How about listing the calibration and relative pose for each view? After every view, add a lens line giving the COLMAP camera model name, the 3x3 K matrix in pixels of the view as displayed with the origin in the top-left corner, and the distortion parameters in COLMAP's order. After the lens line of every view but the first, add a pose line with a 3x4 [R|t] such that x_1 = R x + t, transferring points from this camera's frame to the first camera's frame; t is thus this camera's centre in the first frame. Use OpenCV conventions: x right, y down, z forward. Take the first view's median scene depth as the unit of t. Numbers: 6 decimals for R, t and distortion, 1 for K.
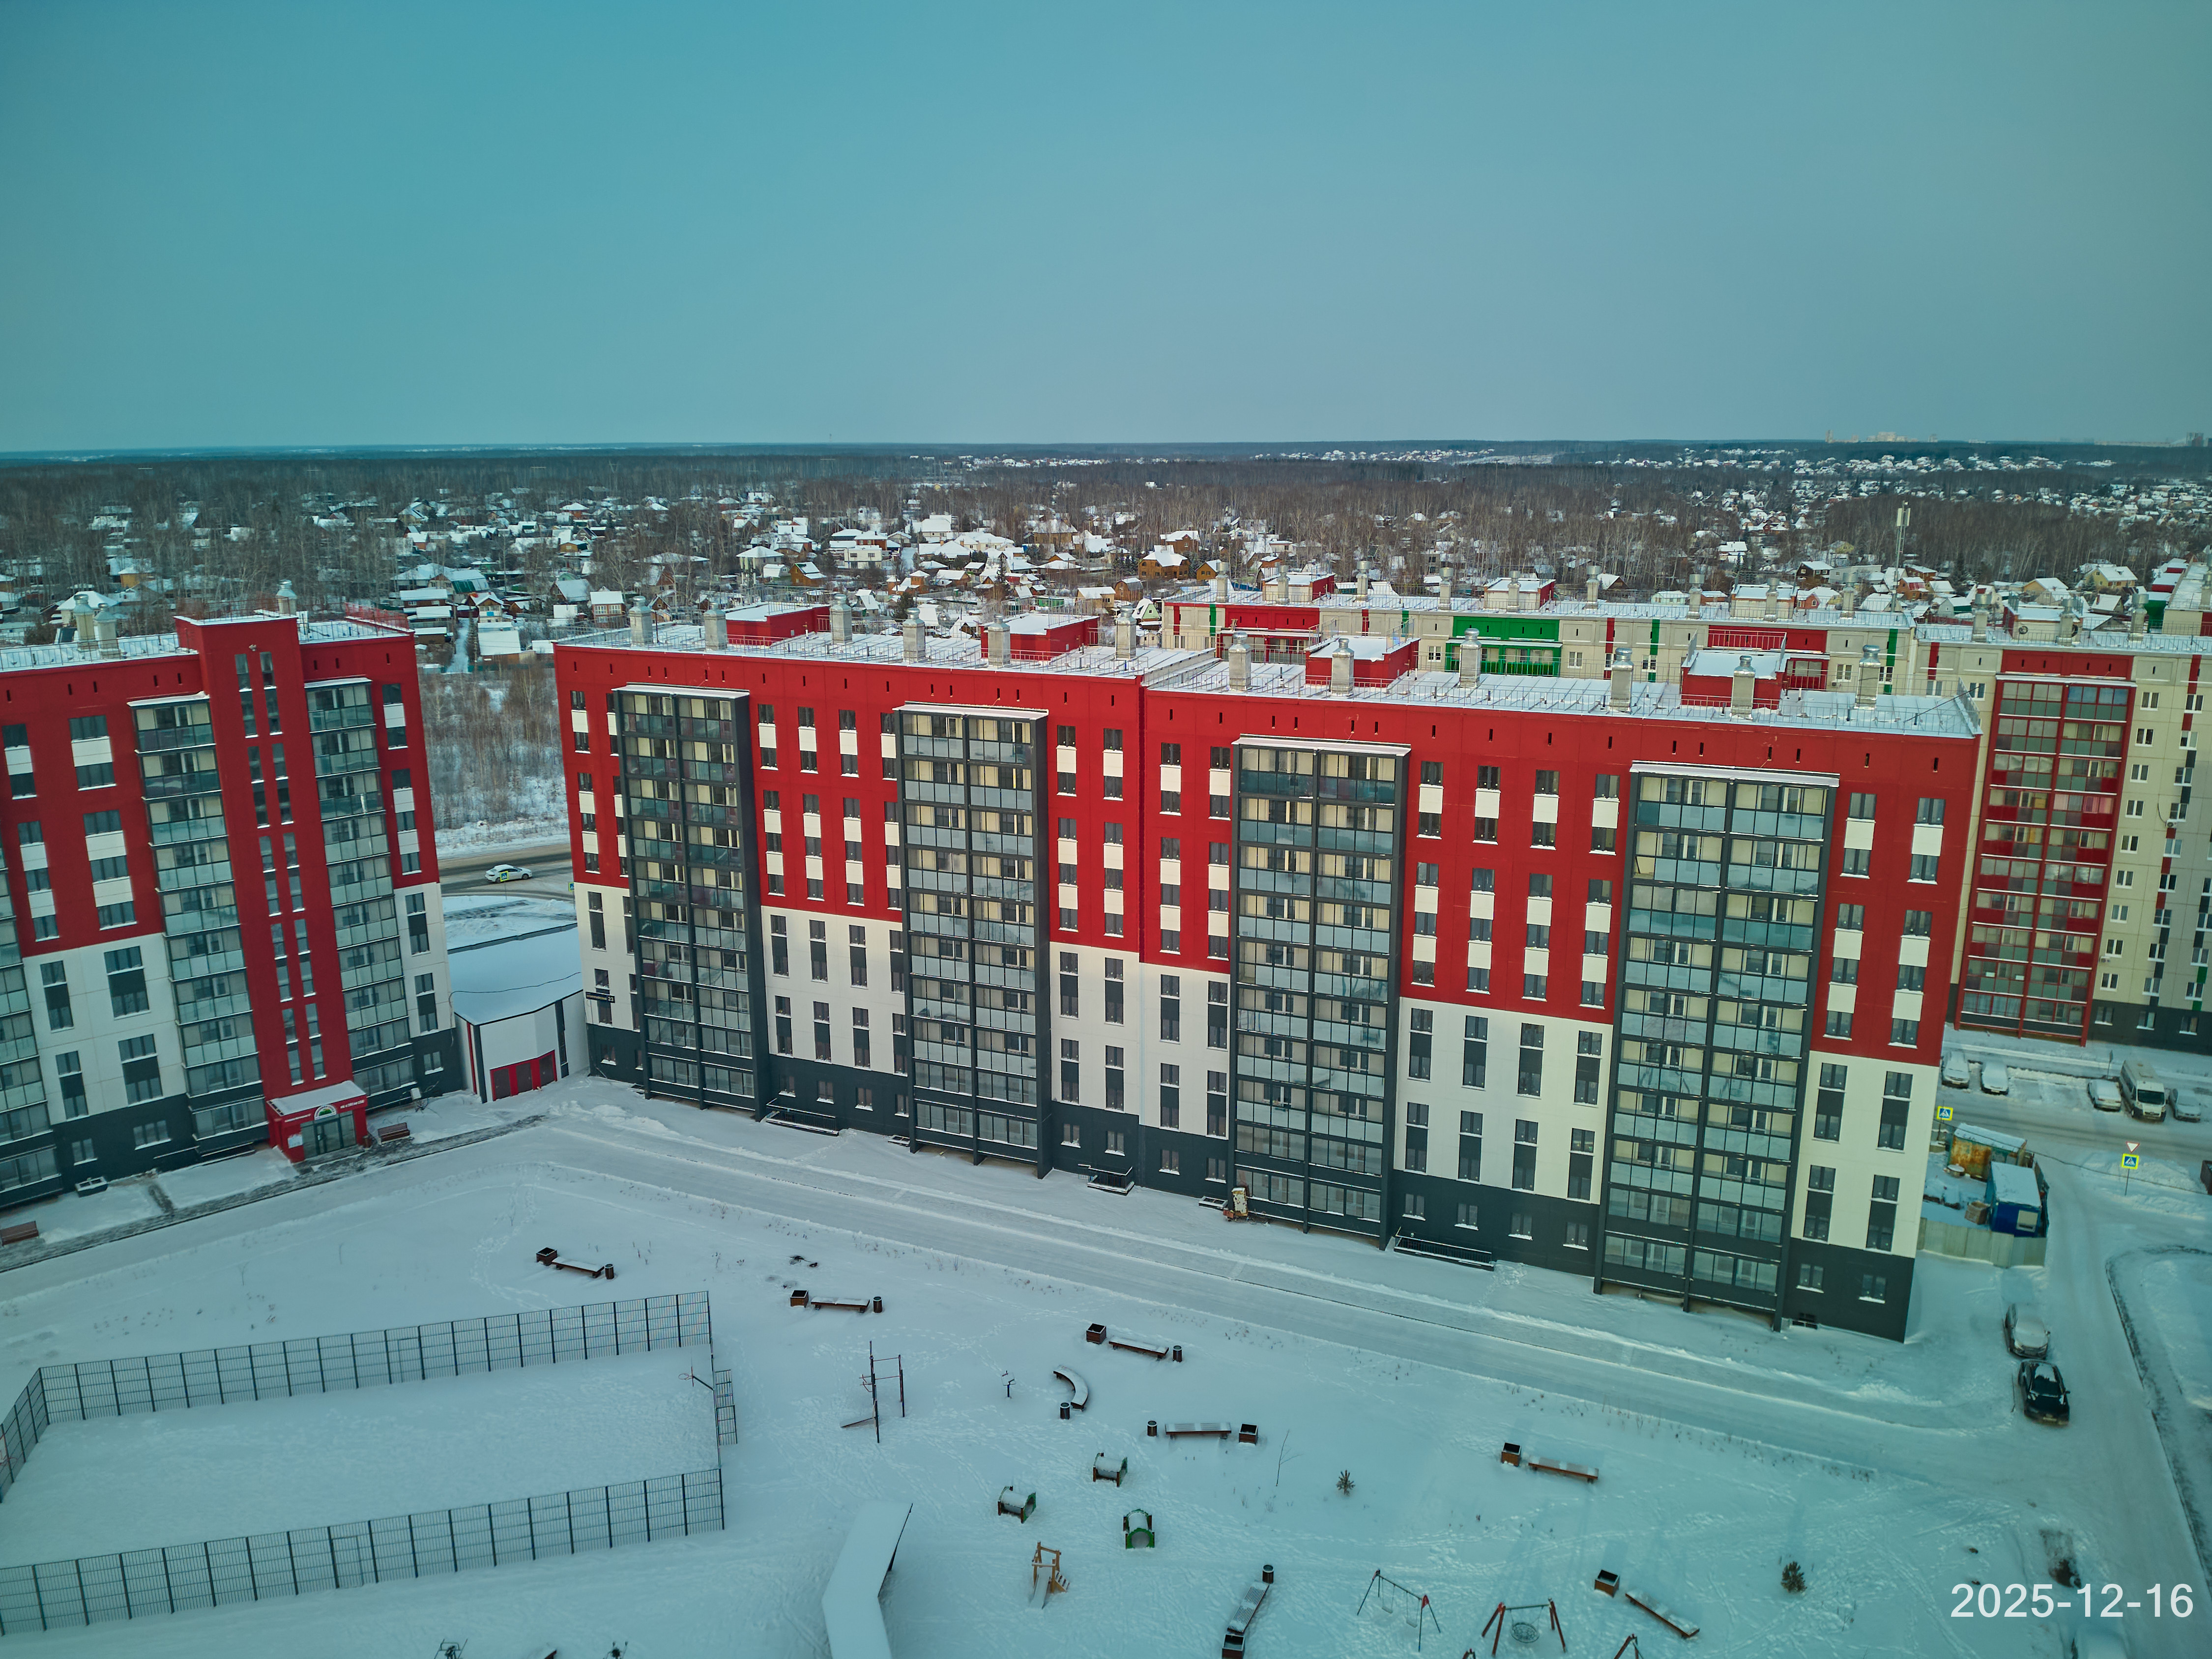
lens RADIAL K [[1618.2, 0, 1140.5], [0, 1618.2, 814.6], [0, 0, 1]] dist [-0.005774, -0.070140]
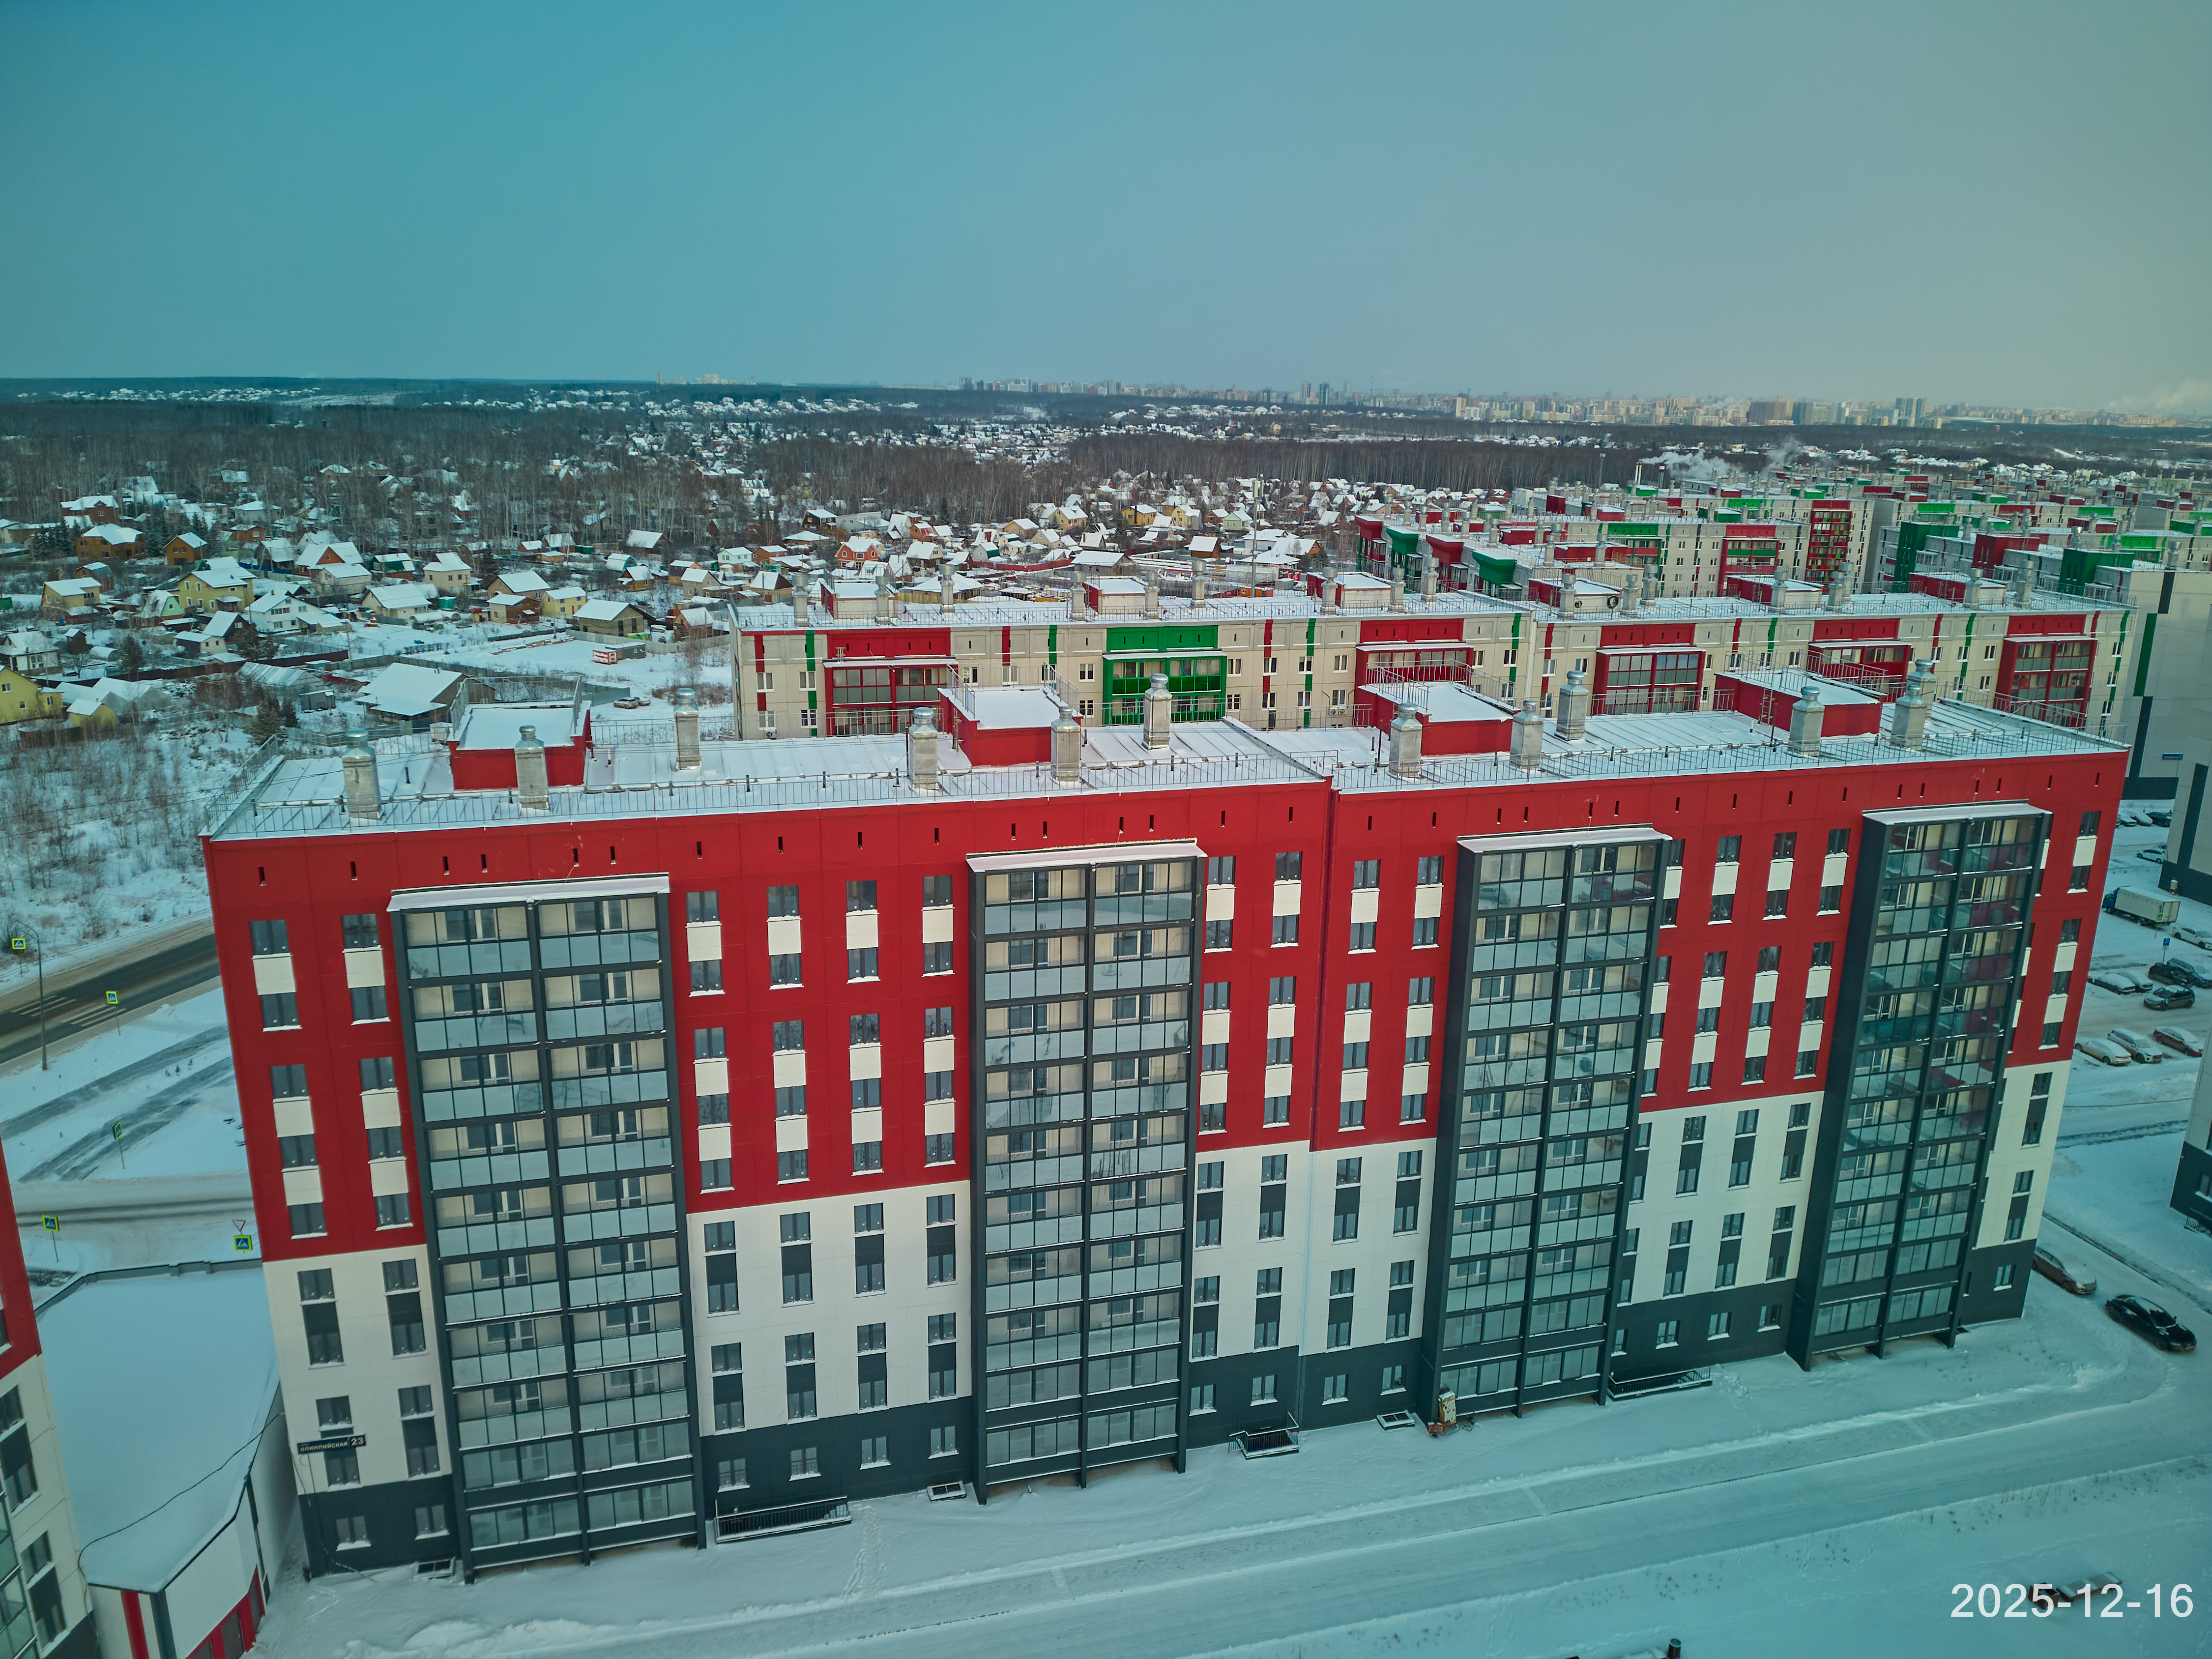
lens RADIAL K [[1618.2, 0, 1105.8], [0, 1618.2, 818.1], [0, 0, 1]] dist [-0.005774, -0.070140]
pose [[0.773914, -0.143617, 0.616791, -0.488663], [0.119457, 0.989568, 0.080528, -0.126460], [-0.621922, 0.011358, 0.782997, 0.449479]]
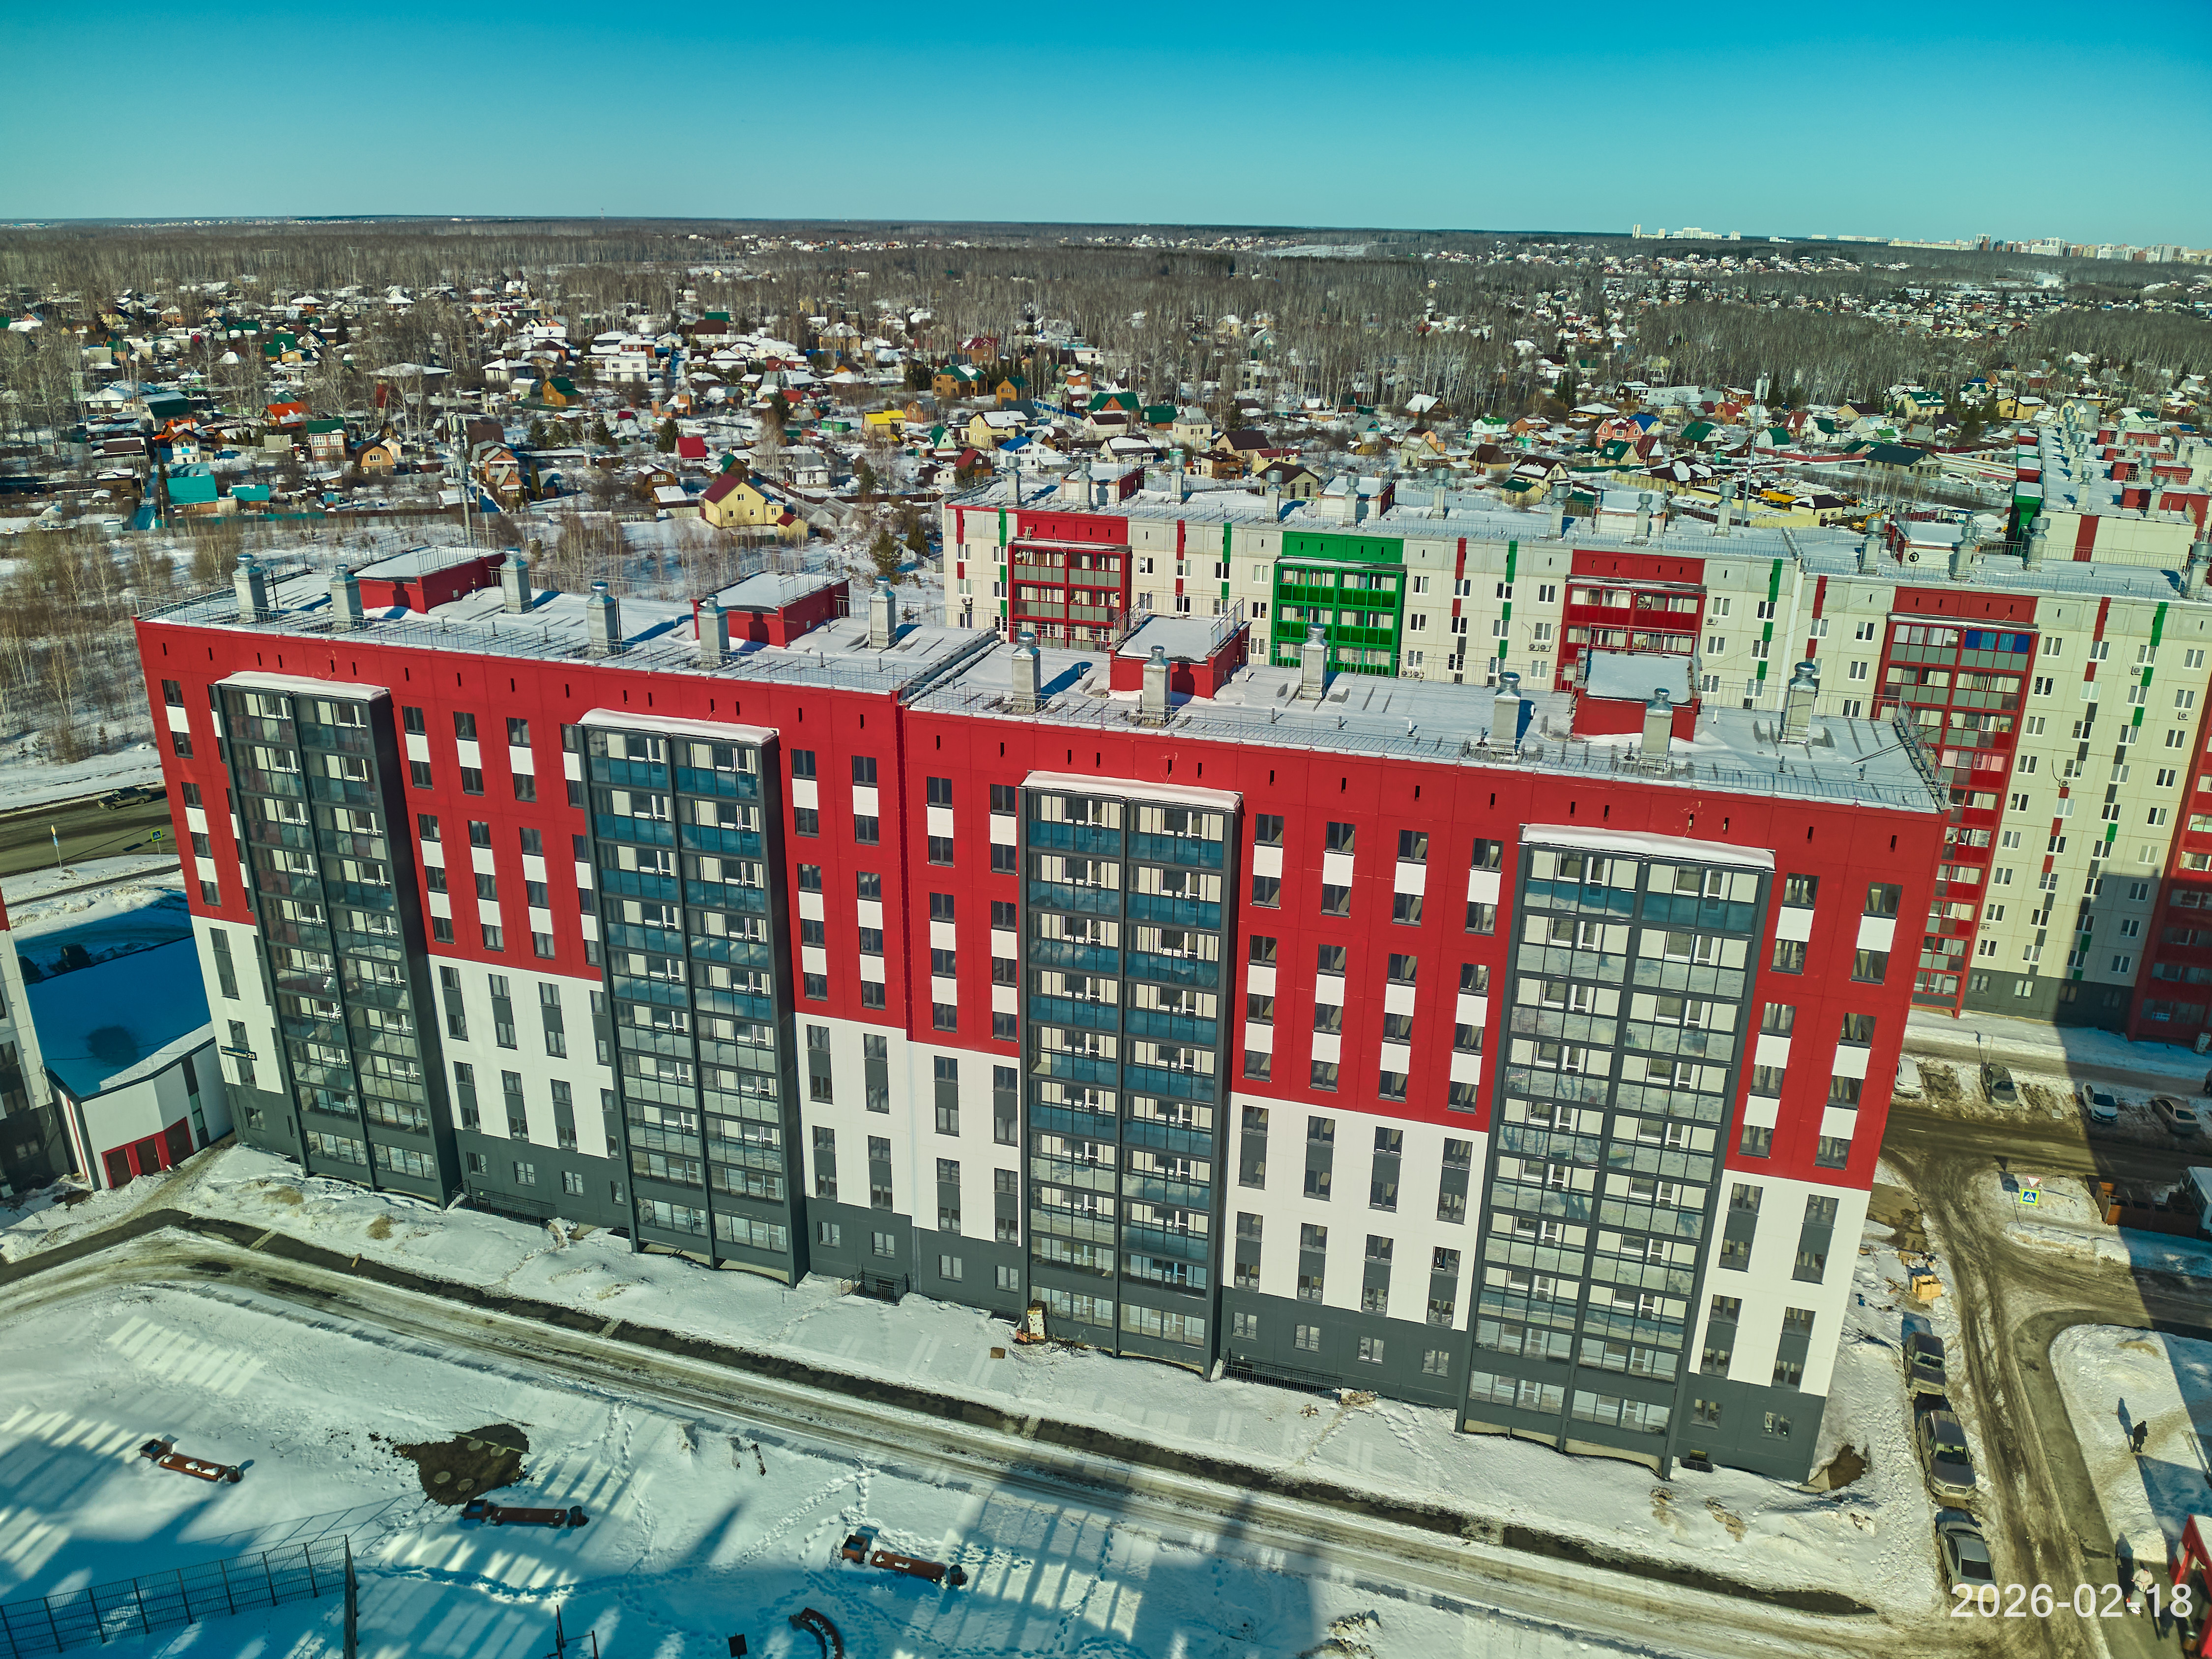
lens RADIAL K [[1618.2, 0, 1154.1], [0, 1618.2, 811.9], [0, 0, 1]] dist [-0.005774, -0.070140]
pose [[0.992170, -0.020660, 0.123176, 0.023446], [0.004906, 0.991910, 0.126849, -0.116543], [-0.124800, -0.125251, 0.984244, 0.199496]]
